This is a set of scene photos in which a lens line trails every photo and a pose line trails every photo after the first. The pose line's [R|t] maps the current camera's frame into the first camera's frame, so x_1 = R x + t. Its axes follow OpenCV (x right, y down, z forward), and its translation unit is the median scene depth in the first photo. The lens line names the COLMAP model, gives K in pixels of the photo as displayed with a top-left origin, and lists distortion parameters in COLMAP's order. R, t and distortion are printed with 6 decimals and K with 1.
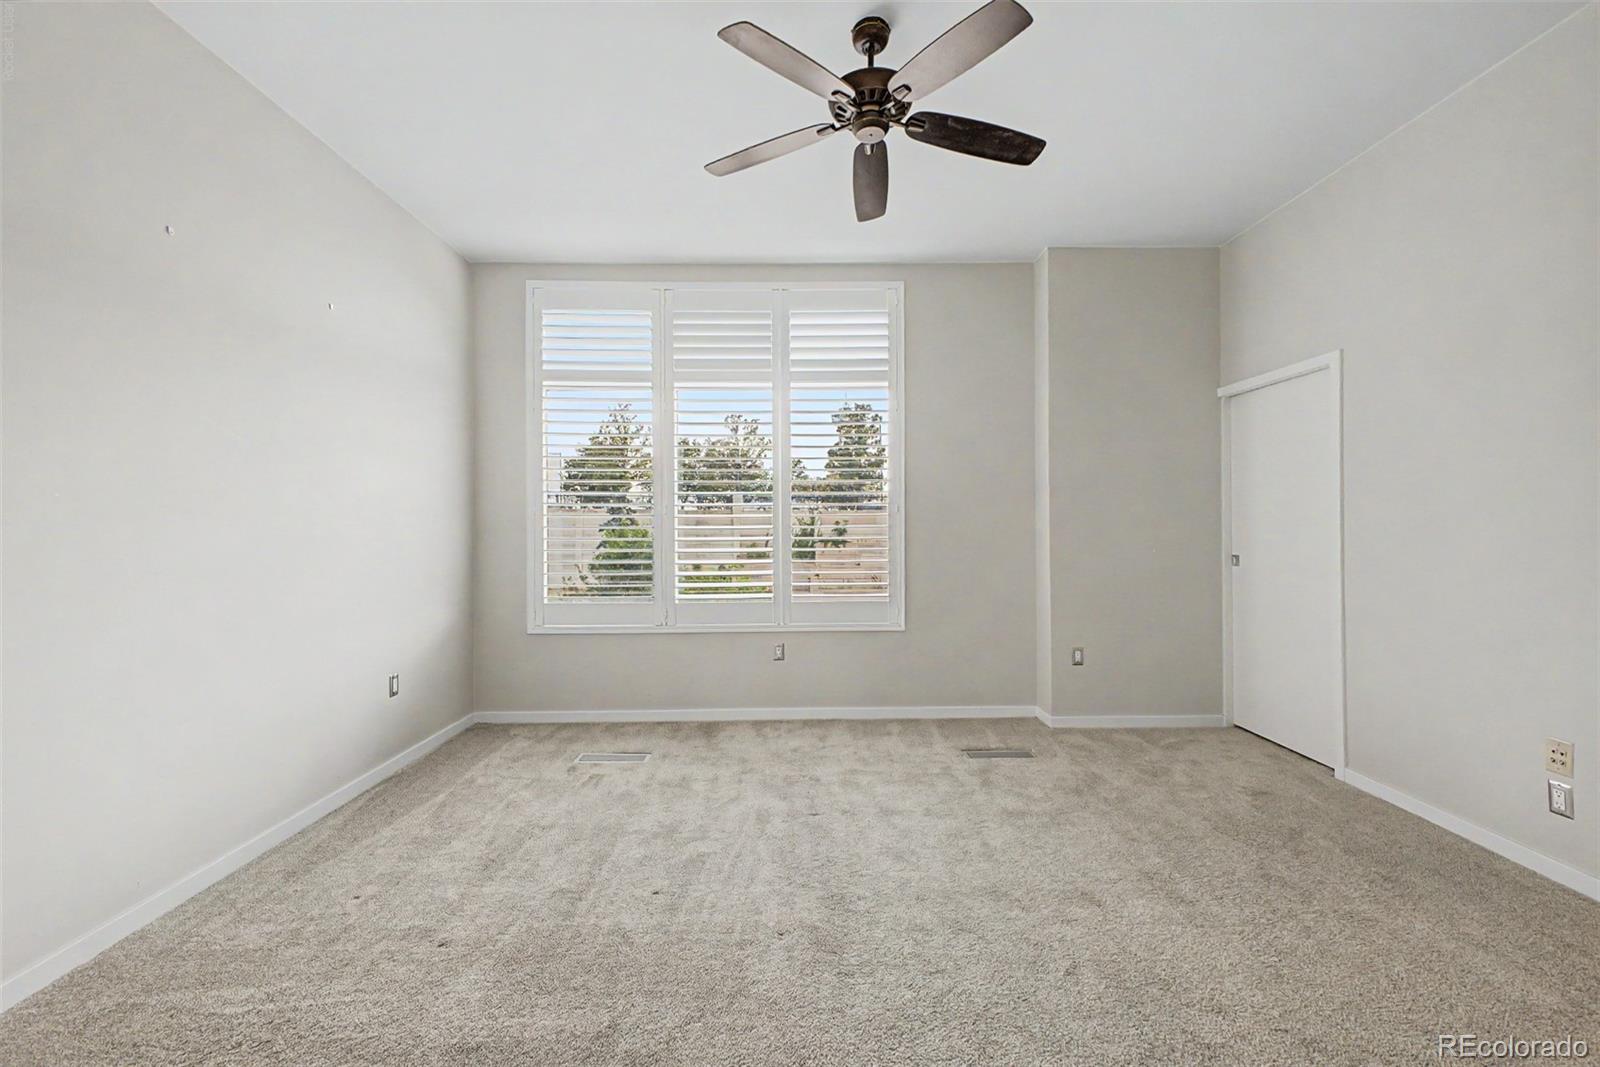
lens RADIAL K [[642.1, 0, 802.4], [0, 642.1, 517.9], [0, 0, 1]] dist [0.040955, -0.015808]
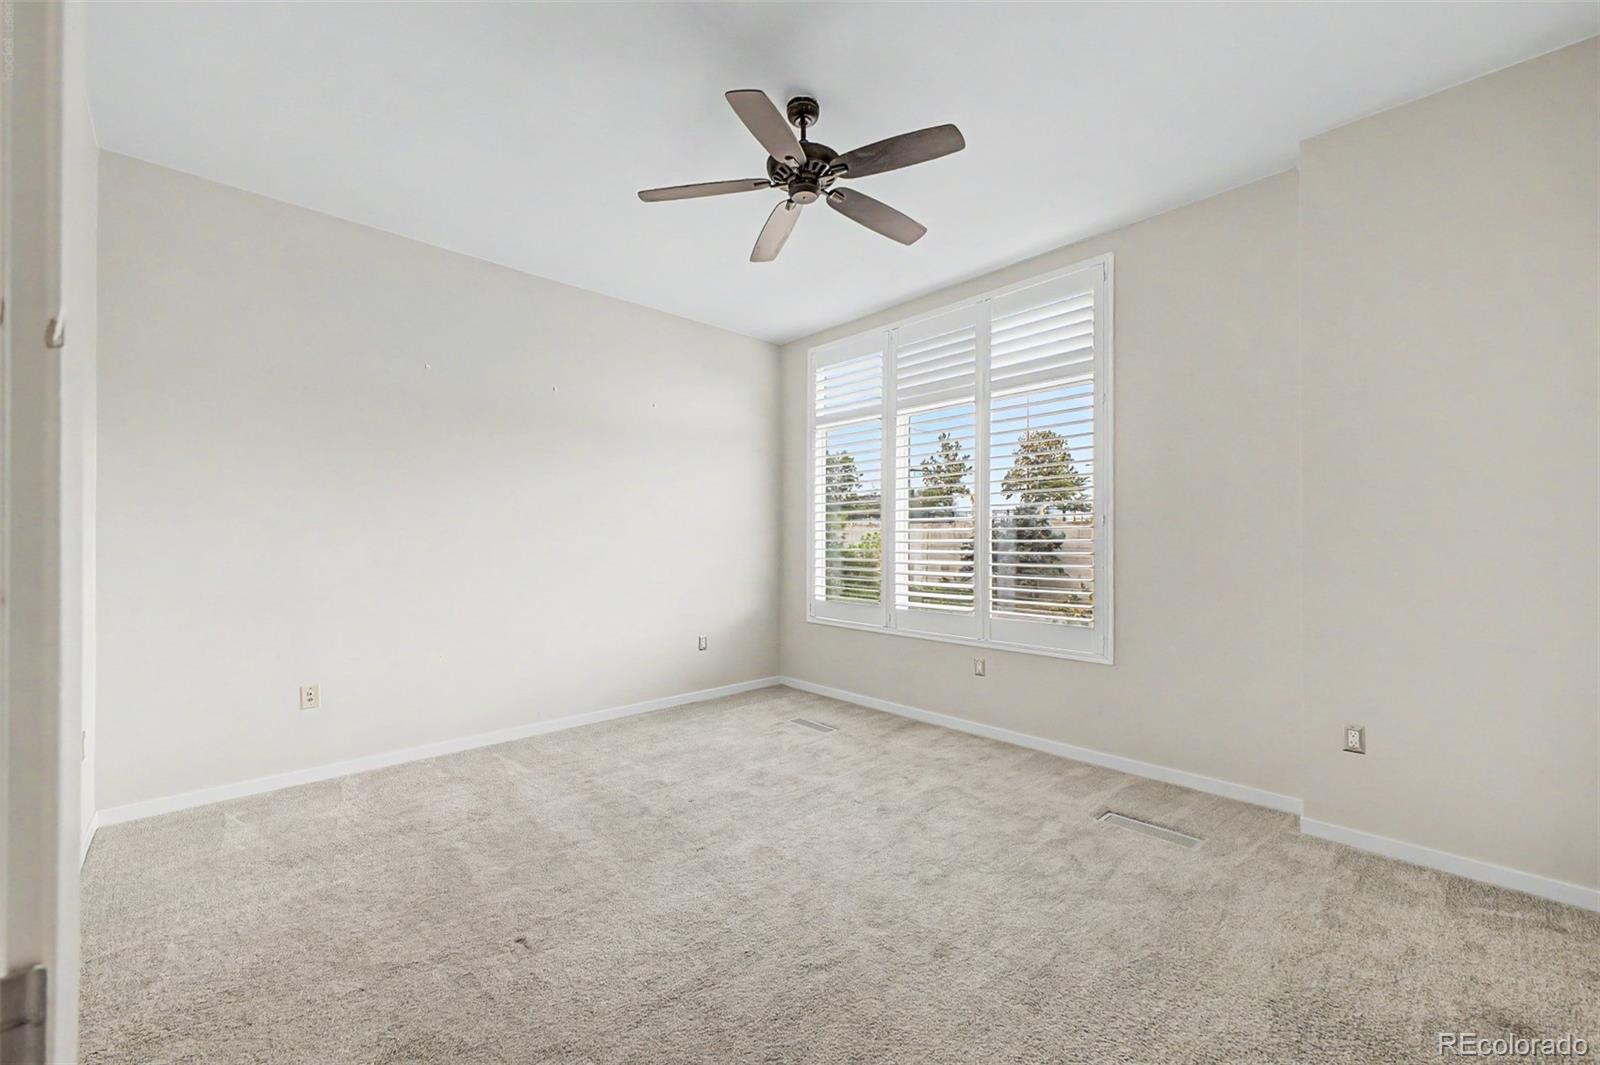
lens RADIAL K [[637.6, 0, 800.0], [0, 637.6, 532.5], [0, 0, 1]] dist [0.013092, -0.000355]
pose [[0.672002, -0.004723, -0.740534, 0.540684], [0.007234, 0.999974, 0.000187, -0.001144], [0.740514, -0.005483, 0.672019, 0.142103]]
